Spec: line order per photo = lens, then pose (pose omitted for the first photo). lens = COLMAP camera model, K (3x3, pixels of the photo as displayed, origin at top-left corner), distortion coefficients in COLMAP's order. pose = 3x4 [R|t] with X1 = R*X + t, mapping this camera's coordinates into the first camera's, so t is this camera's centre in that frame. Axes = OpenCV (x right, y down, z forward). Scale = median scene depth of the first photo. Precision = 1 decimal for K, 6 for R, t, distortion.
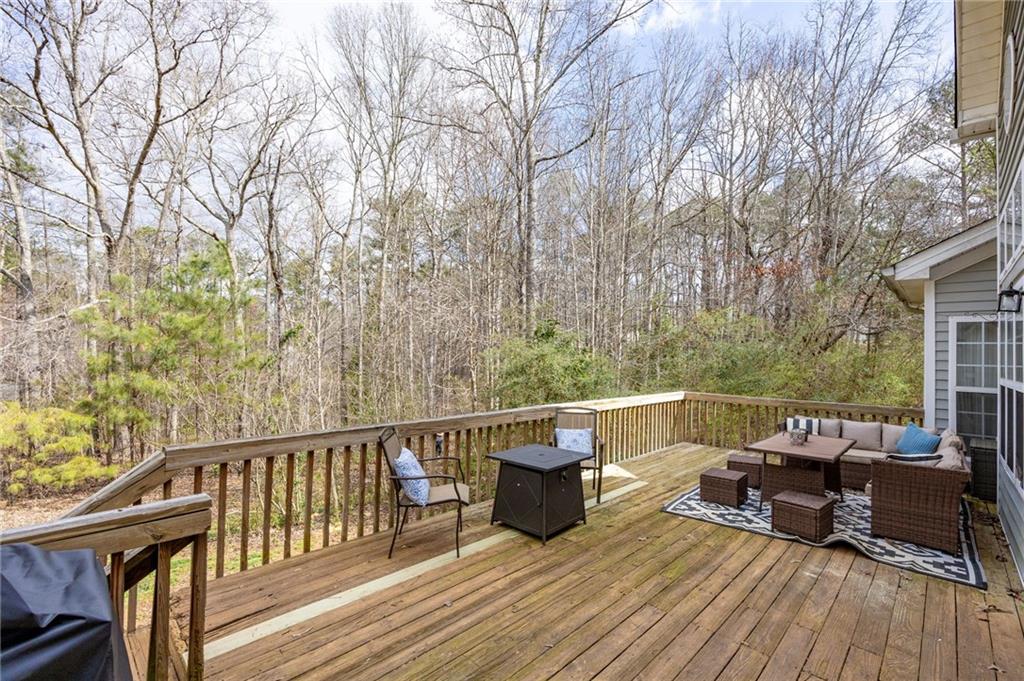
lens RADIAL K [[450.7, 0, 529.5], [0, 450.7, 340.7], [0, 0, 1]] dist [-0.002129, -0.000434]
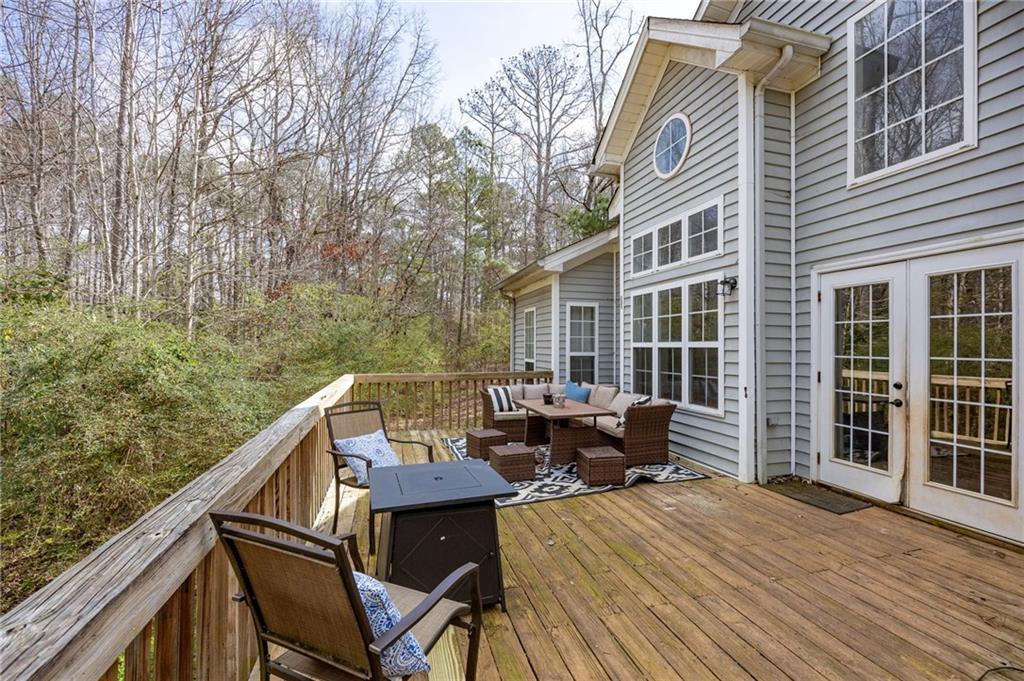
lens RADIAL K [[450.7, 0, 529.5], [0, 450.7, 340.7], [0, 0, 1]] dist [-0.002129, -0.000434]
pose [[0.494114, -0.014409, 0.869278, -0.453009], [-0.013245, 0.999622, 0.024099, 0.049130], [-0.869296, -0.023422, 0.493736, 0.601399]]
